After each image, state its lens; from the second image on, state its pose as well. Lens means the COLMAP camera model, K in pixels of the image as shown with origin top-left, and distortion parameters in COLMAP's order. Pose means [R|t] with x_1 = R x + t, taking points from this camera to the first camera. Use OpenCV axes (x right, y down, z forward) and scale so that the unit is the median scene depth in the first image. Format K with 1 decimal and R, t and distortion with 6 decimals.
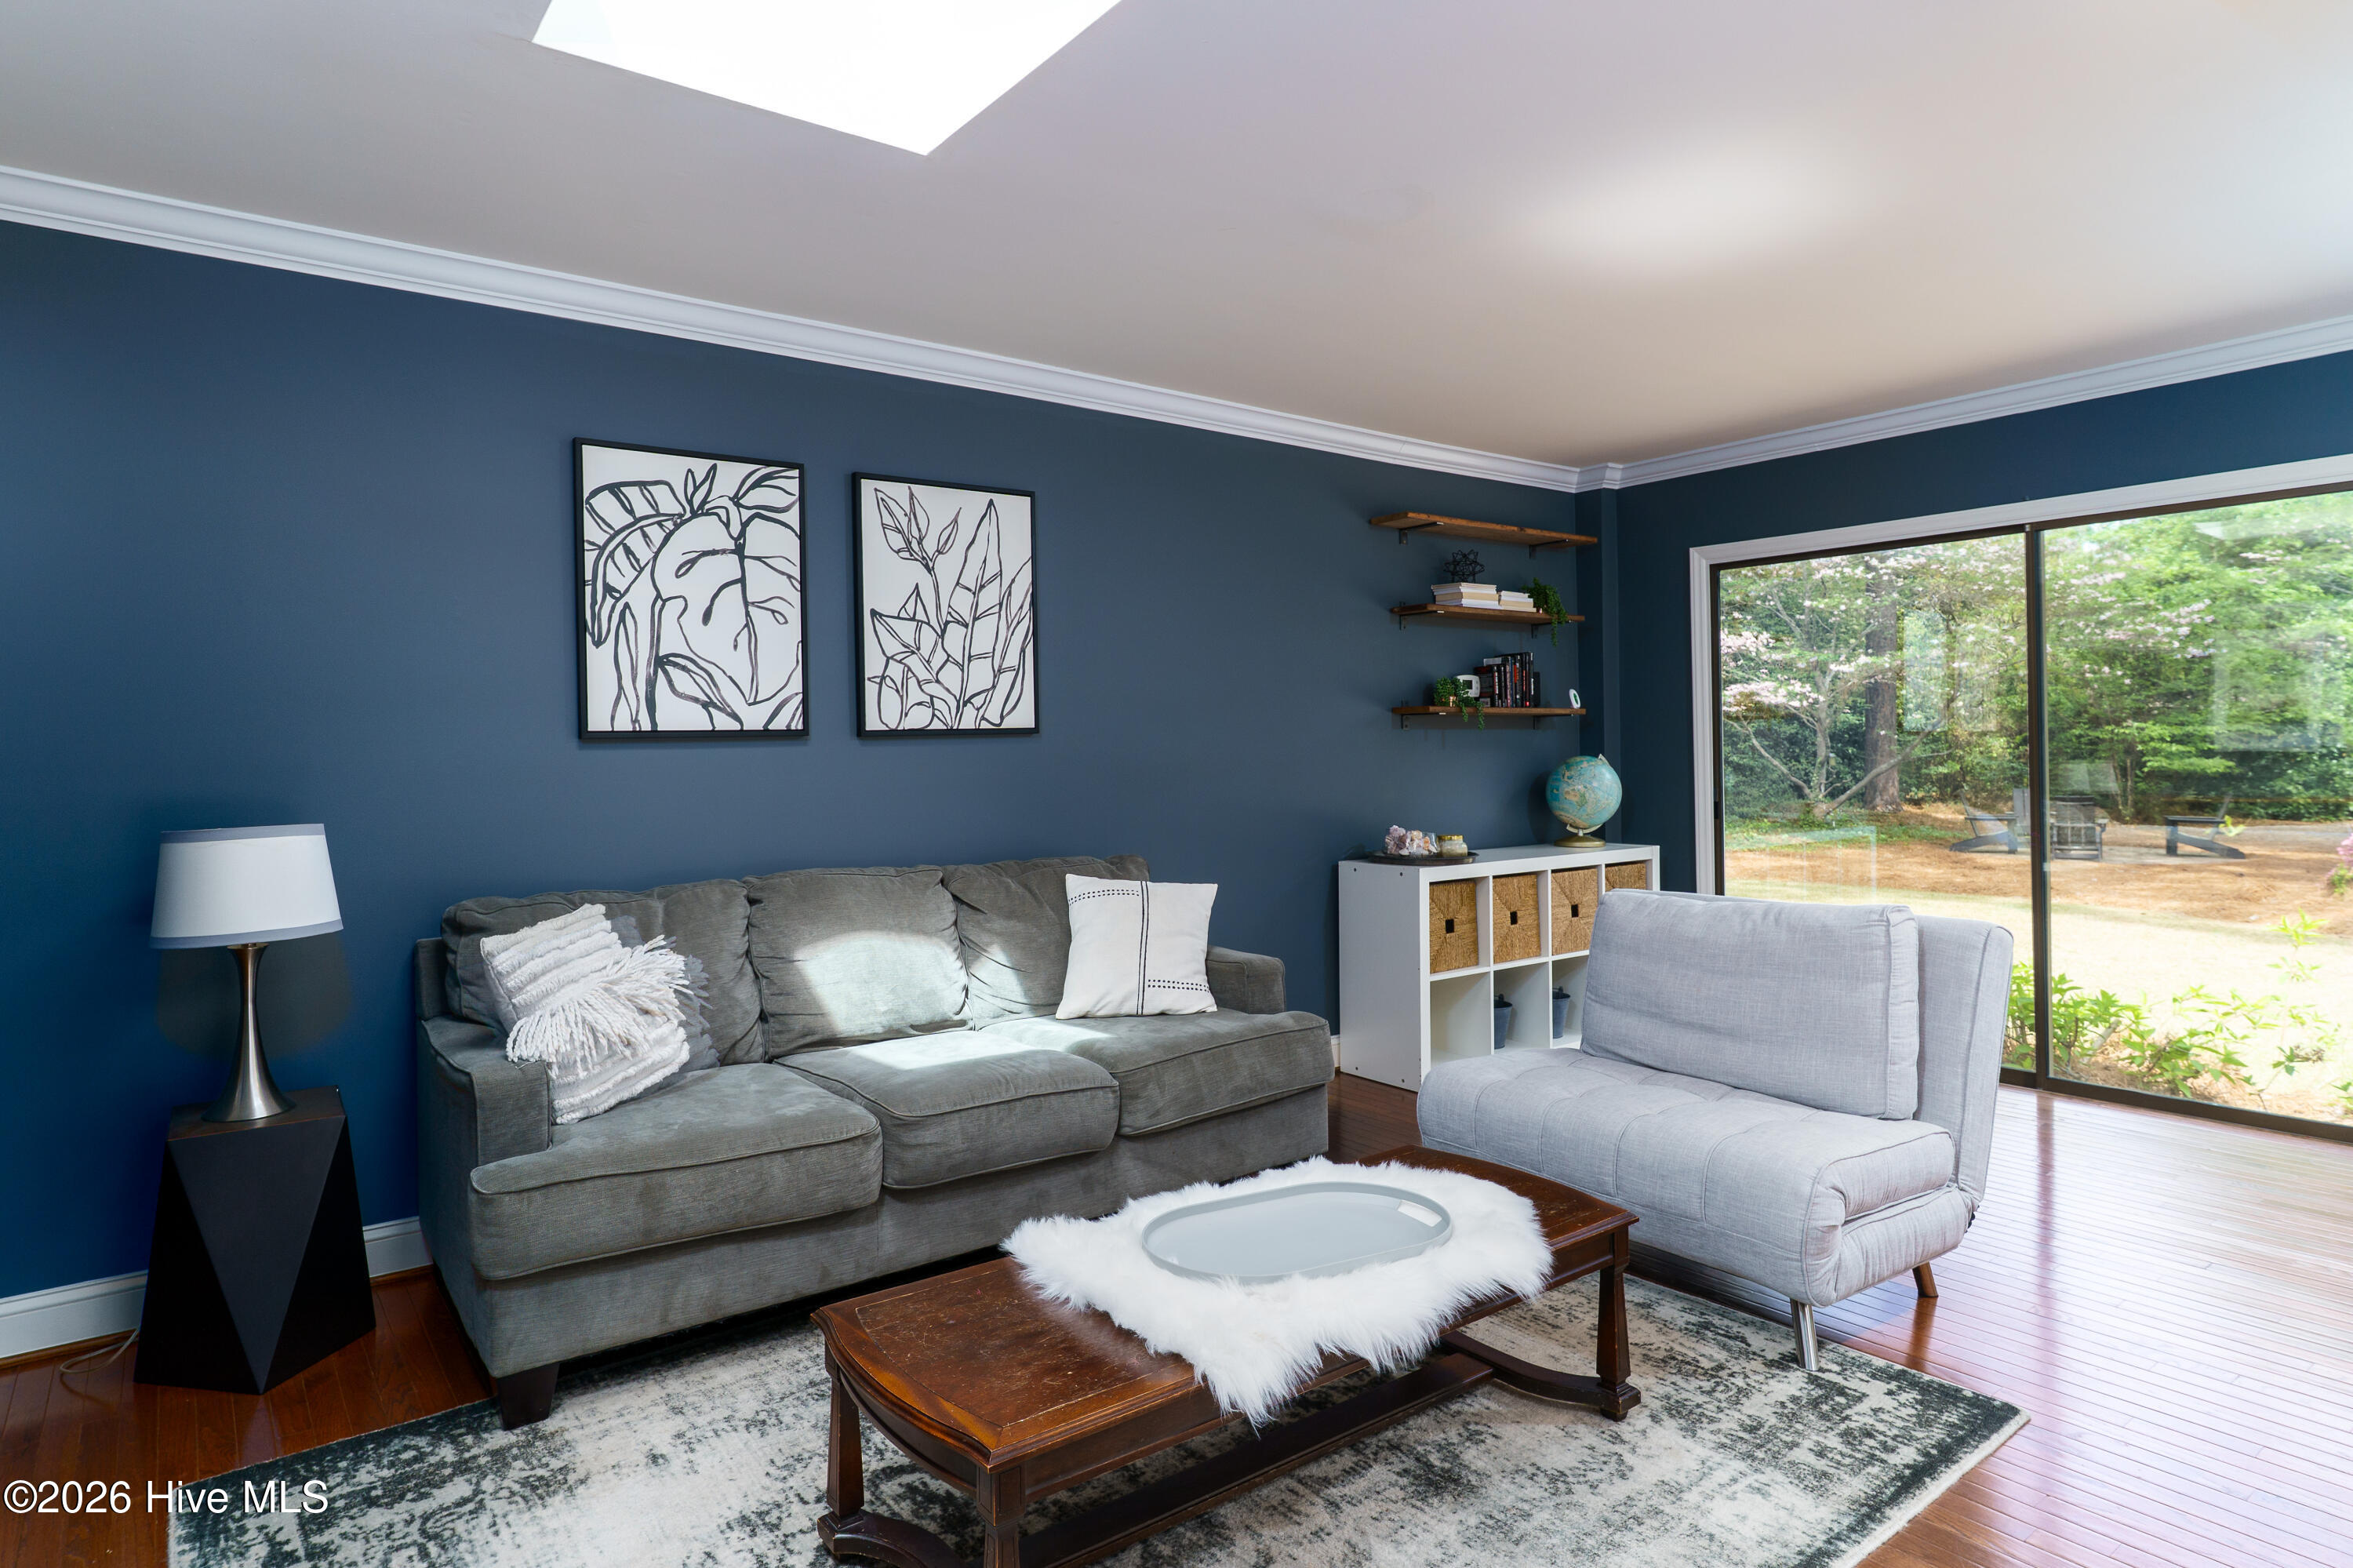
lens RADIAL K [[1271.9, 0, 1169.2], [0, 1271.9, 740.0], [0, 0, 1]] dist [-0.000248, 0.000424]
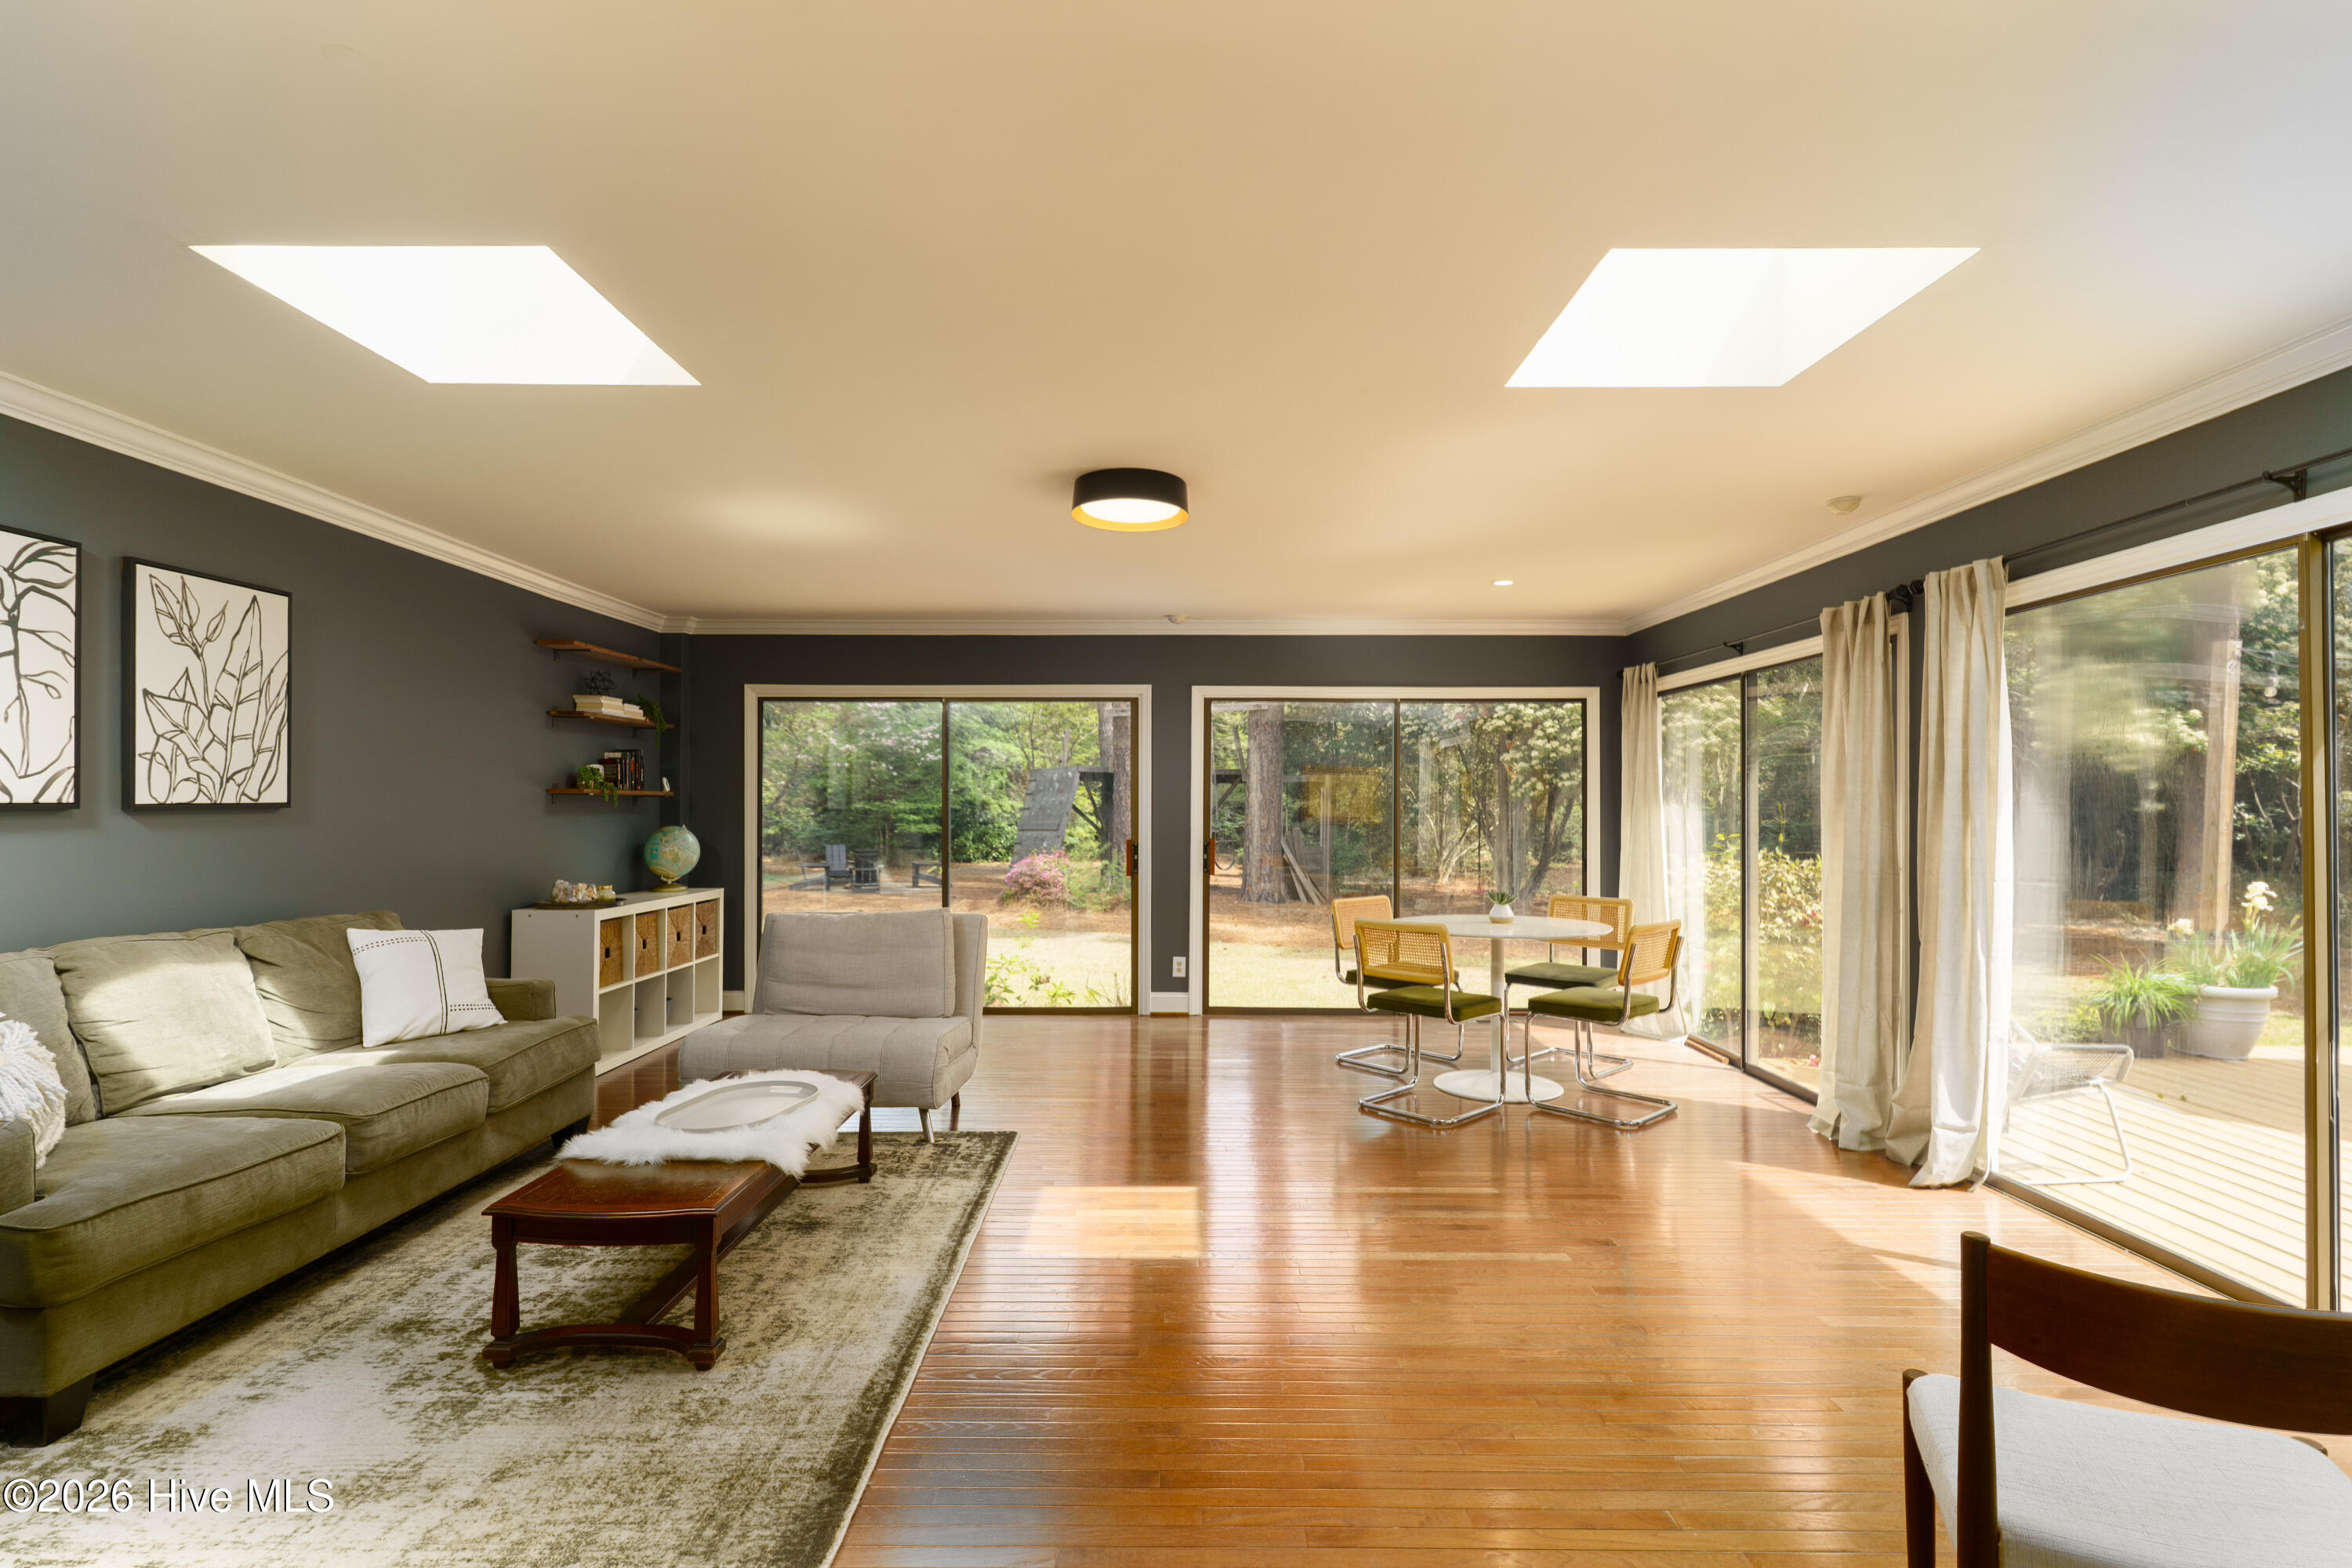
lens RADIAL K [[1173.4, 0, 1122.0], [0, 1173.4, 791.1], [0, 0, 1]] dist [0.002726, 0.000387]
pose [[0.622964, 0.024474, 0.781868, -0.489308], [-0.017469, 0.999696, -0.017374, -0.015654], [-0.782056, -0.002835, 0.623202, -0.238269]]
